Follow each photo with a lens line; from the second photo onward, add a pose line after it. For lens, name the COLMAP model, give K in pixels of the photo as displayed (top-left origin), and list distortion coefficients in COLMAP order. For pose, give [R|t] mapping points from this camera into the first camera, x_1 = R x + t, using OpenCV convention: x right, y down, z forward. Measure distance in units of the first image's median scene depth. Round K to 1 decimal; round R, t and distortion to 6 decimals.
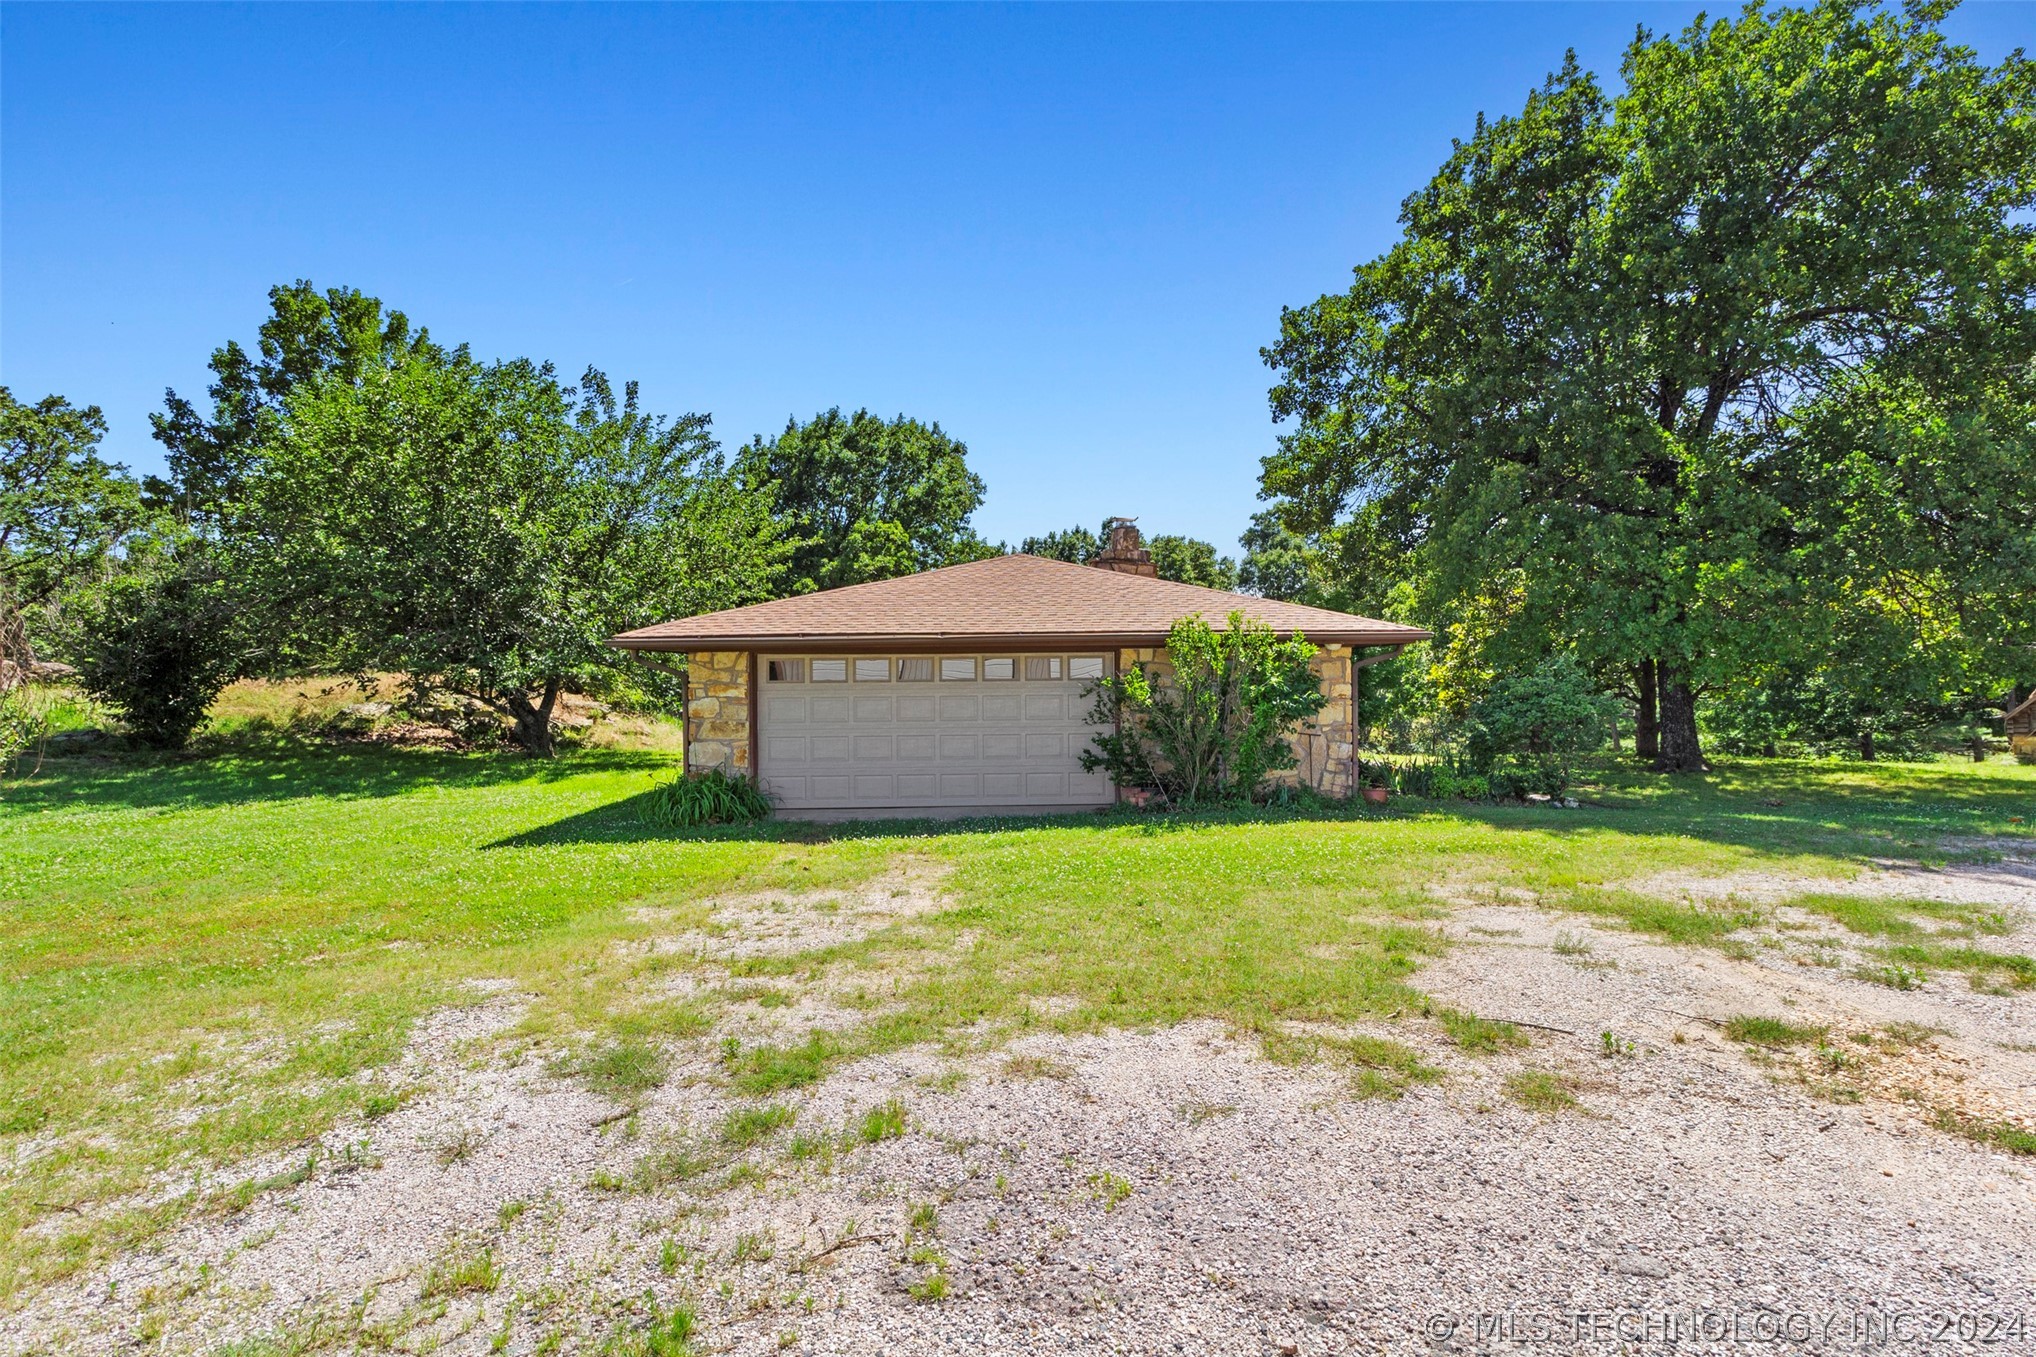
lens RADIAL K [[932.8, 0, 1021.7], [0, 932.8, 681.3], [0, 0, 1]] dist [-0.000788, -0.000224]
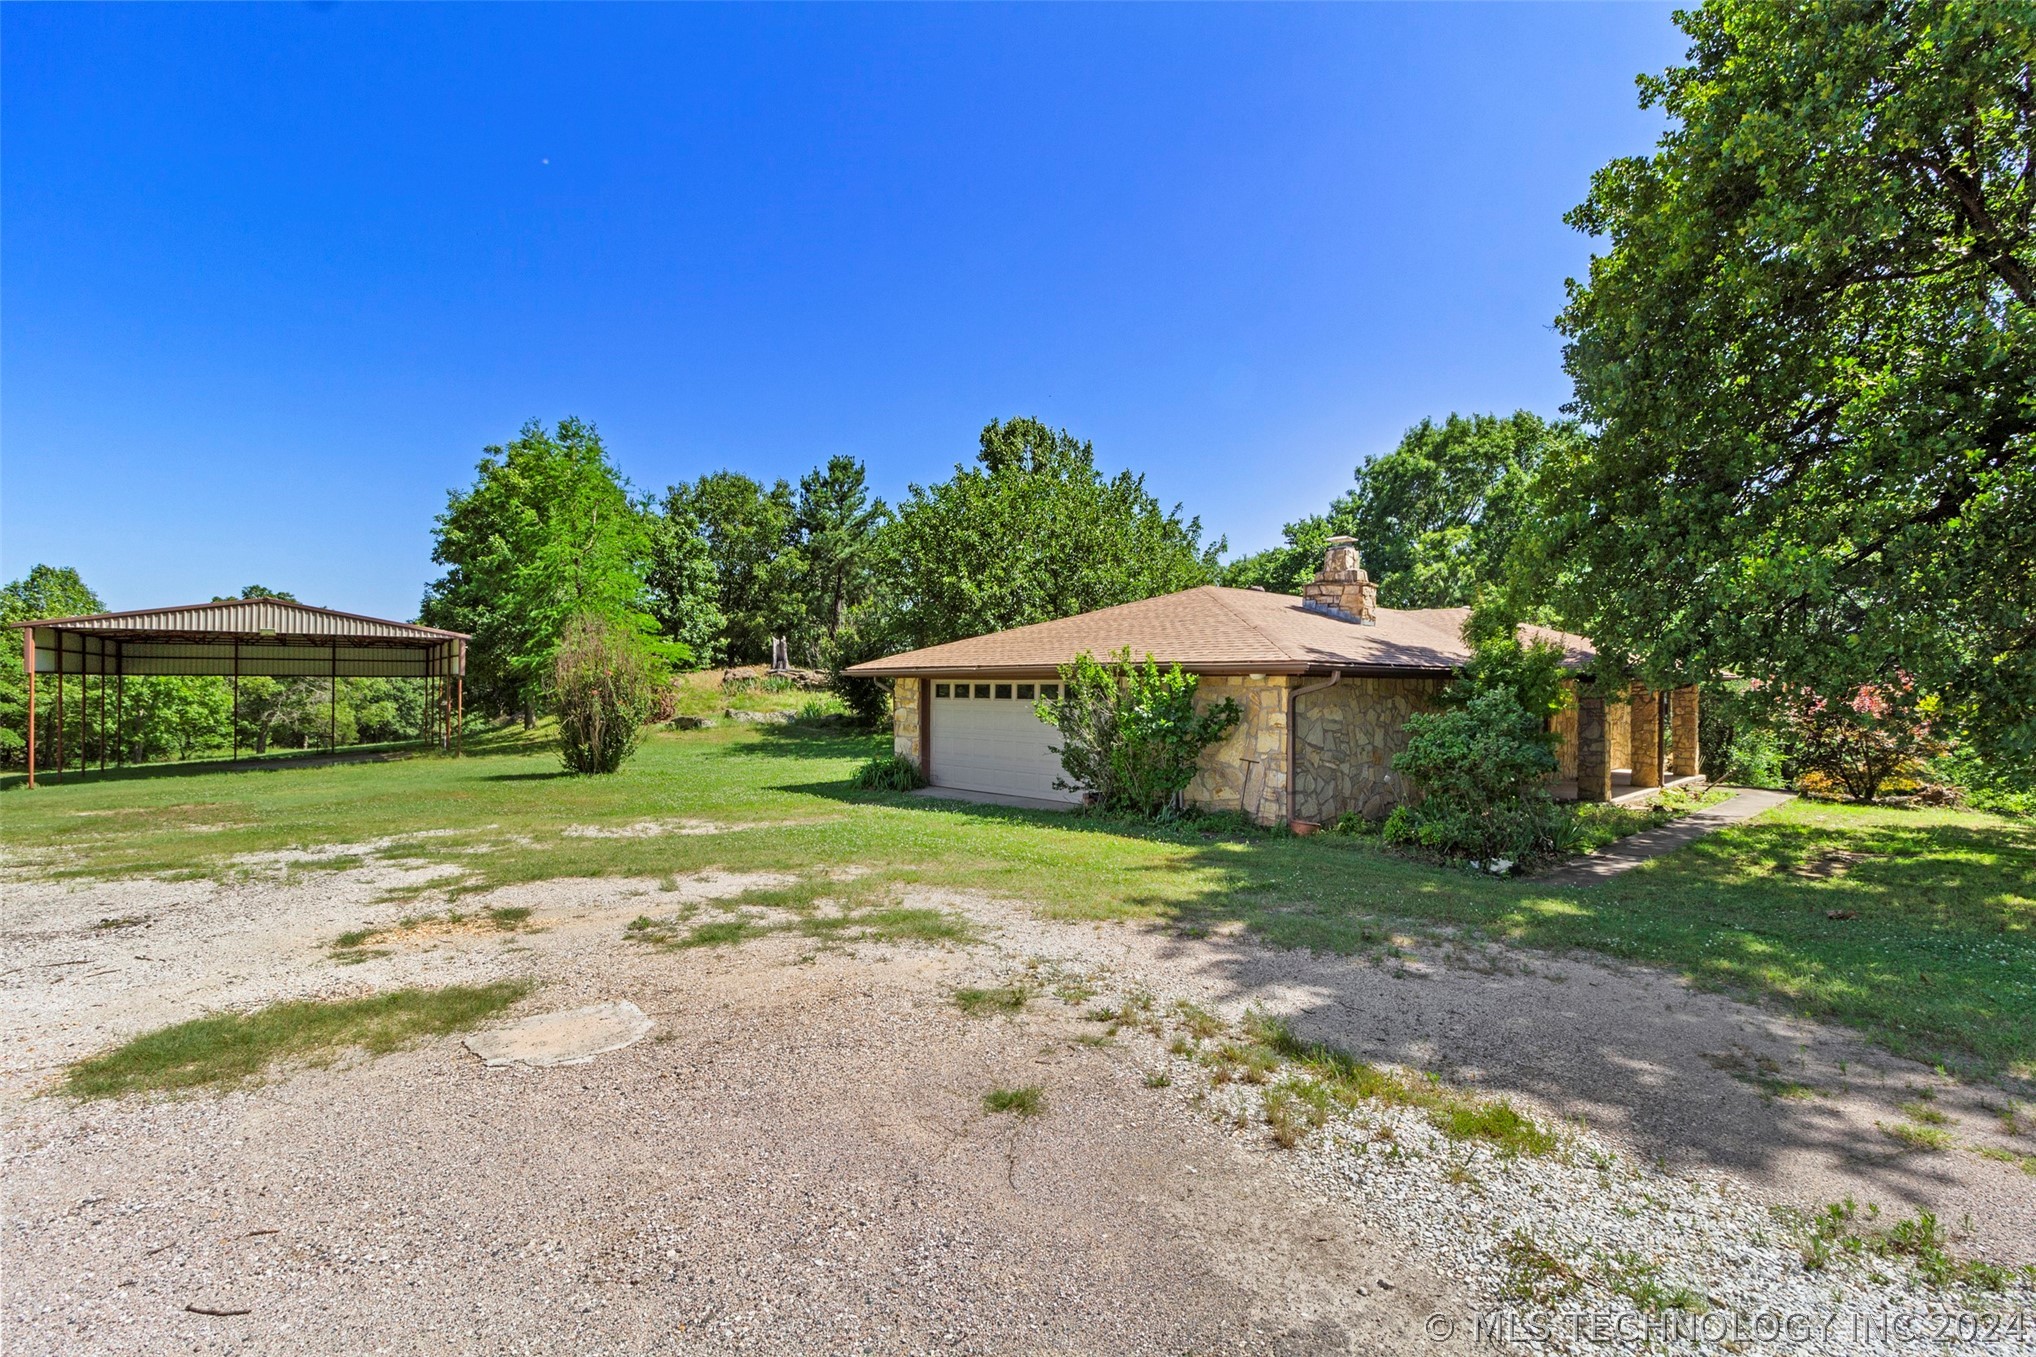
lens RADIAL K [[932.8, 0, 1030.9], [0, 932.8, 676.3], [0, 0, 1]] dist [-0.000788, -0.000224]
pose [[0.663930, 0.003515, -0.747786, 0.913449], [-0.015087, 0.999848, -0.008695, -0.023501], [0.747642, 0.017054, 0.663883, 0.140888]]
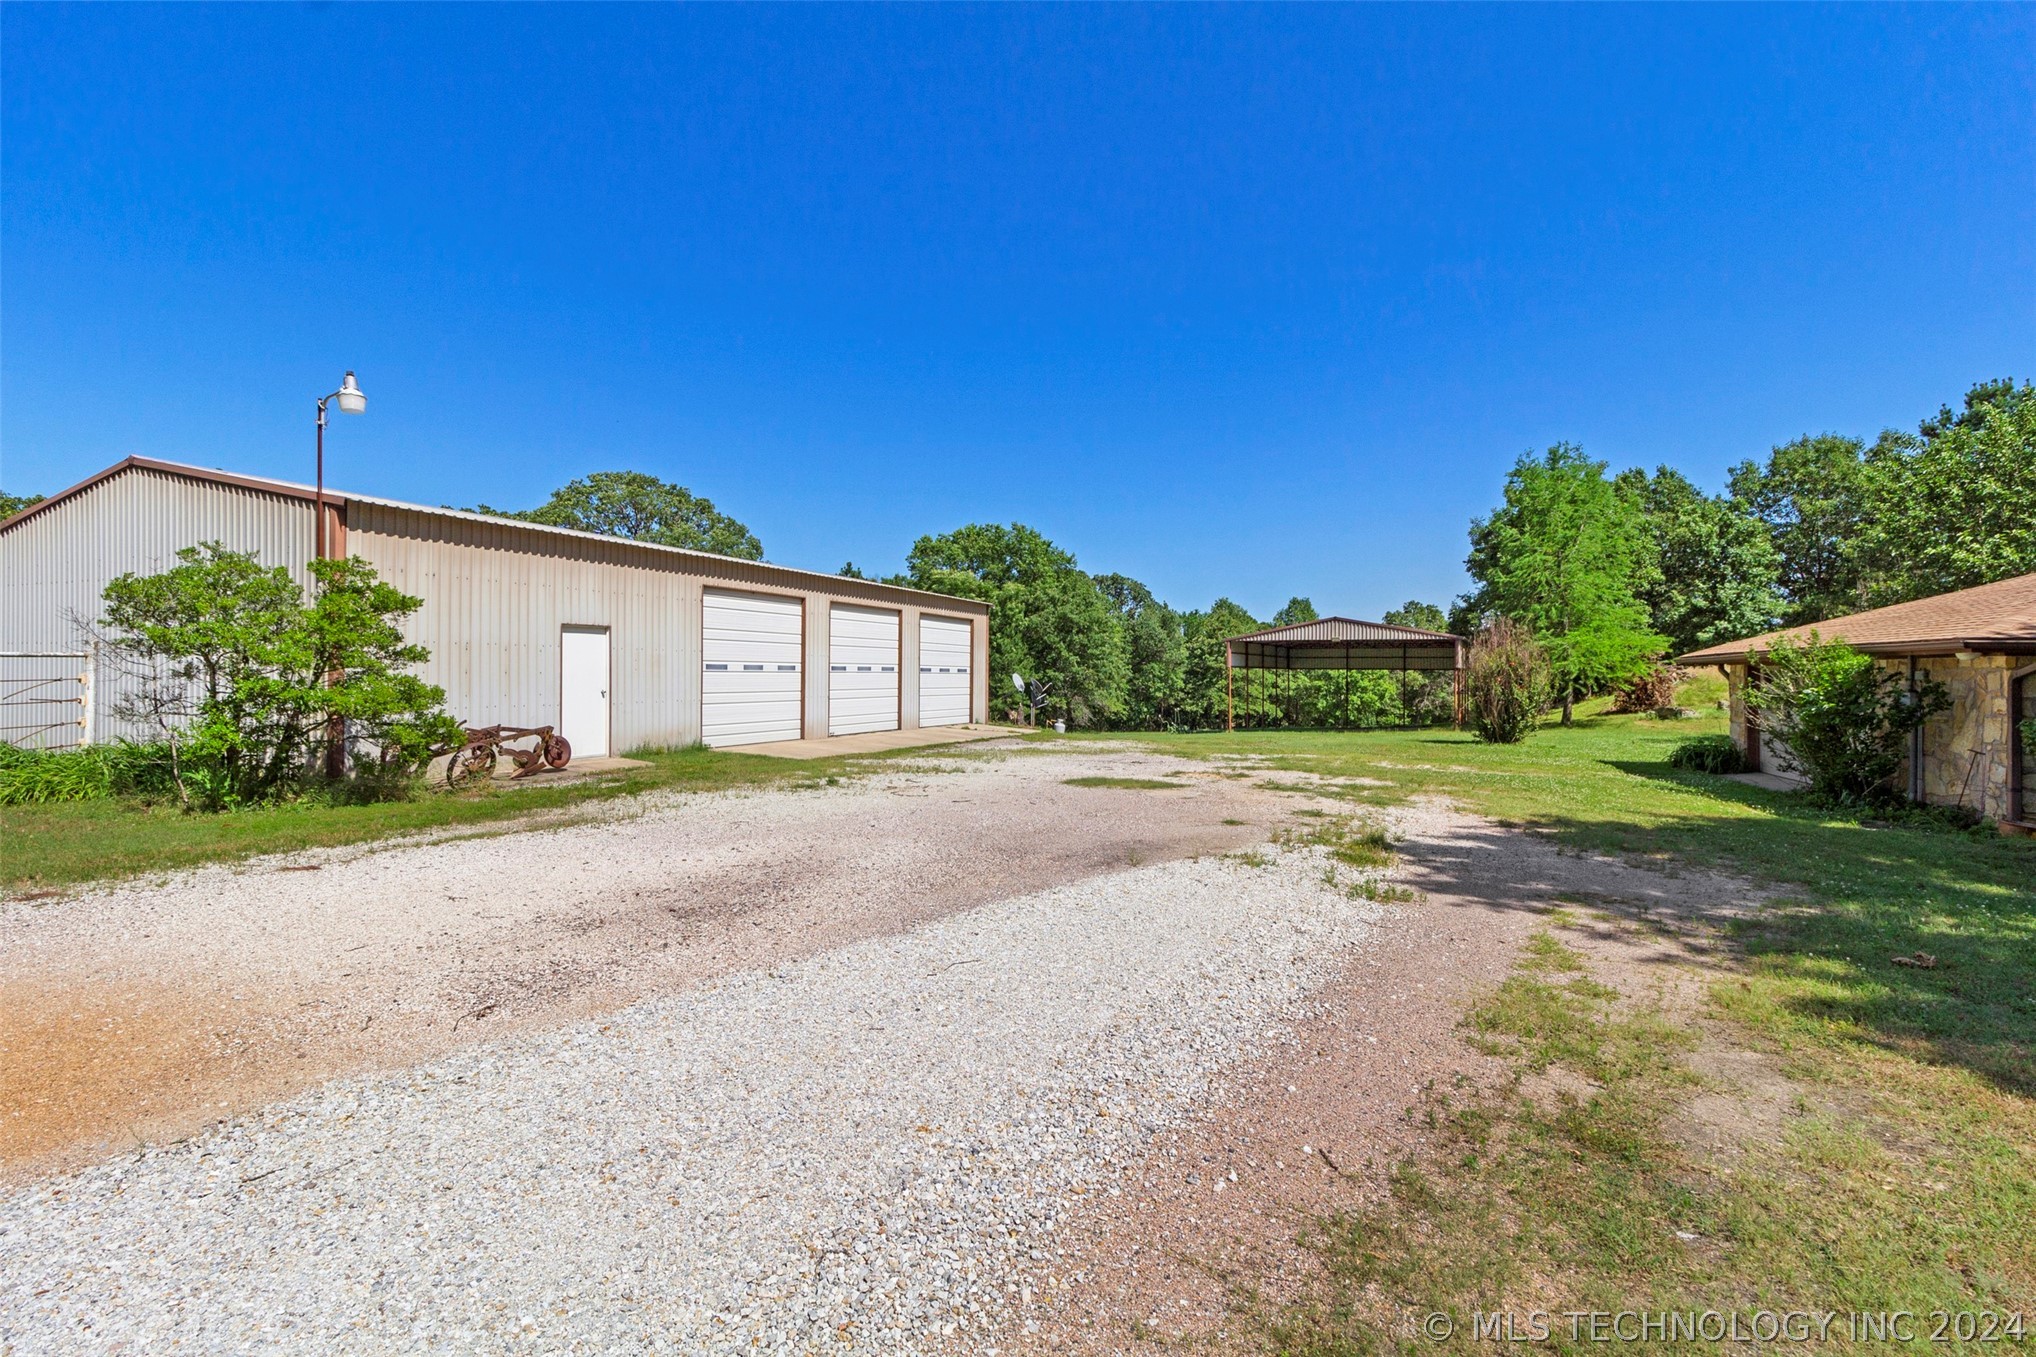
lens RADIAL K [[932.8, 0, 1015.3], [0, 932.8, 675.7], [0, 0, 1]] dist [-0.000788, -0.000224]
pose [[-0.403844, 0.005909, -0.914809, 1.515107], [-0.012840, 0.999844, 0.012127, -0.016446], [0.914738, 0.016644, -0.403705, 0.508156]]
